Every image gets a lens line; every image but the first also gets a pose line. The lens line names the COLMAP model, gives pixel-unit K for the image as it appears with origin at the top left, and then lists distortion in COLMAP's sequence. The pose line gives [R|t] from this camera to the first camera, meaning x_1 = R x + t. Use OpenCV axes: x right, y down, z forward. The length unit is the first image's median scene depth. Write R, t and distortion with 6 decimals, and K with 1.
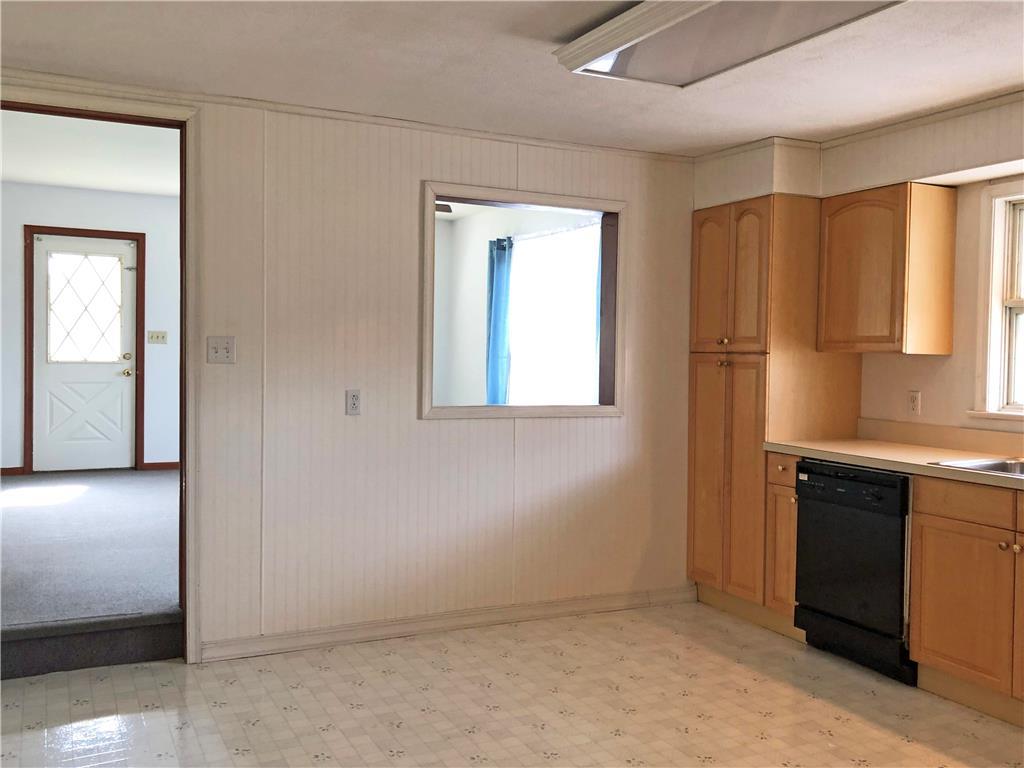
lens RADIAL K [[954.4, 0, 517.5], [0, 954.4, 378.9], [0, 0, 1]] dist [0.010648, 0.000000]
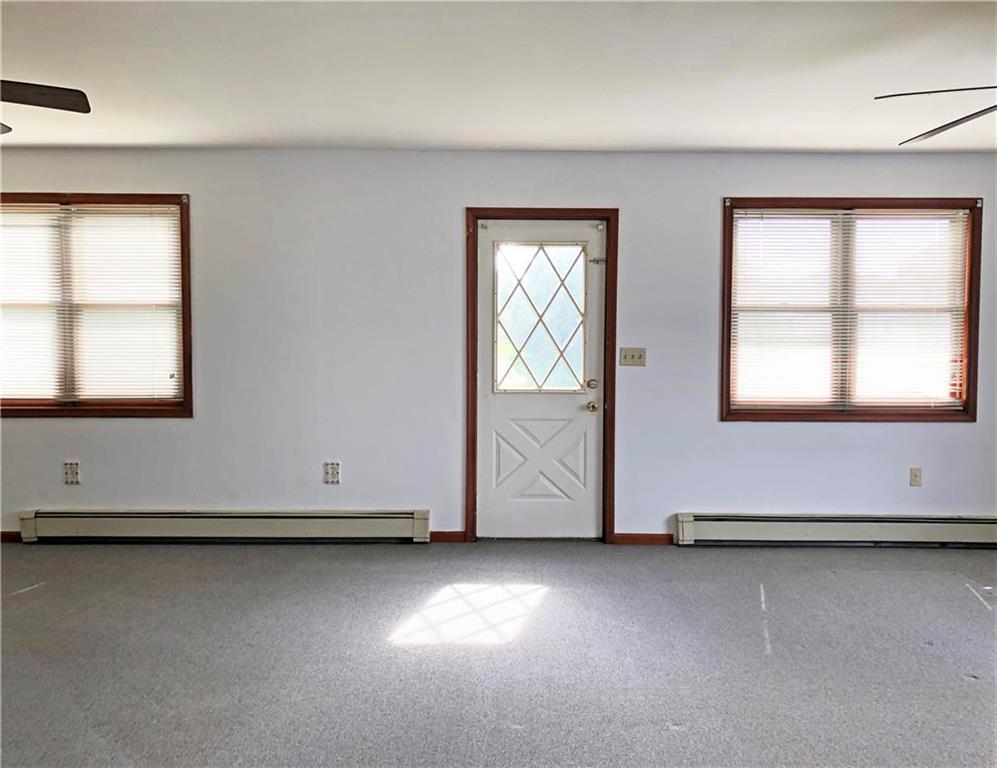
lens RADIAL K [[849.3, 0, 495.9], [0, 849.3, 390.6], [0, 0, 1]] dist [0.070554, -0.011952]
pose [[0.901801, 0.018027, -0.431775, -0.198007], [-0.001856, 0.999282, 0.037846, -0.042560], [0.432148, -0.033329, 0.901187, 0.392603]]
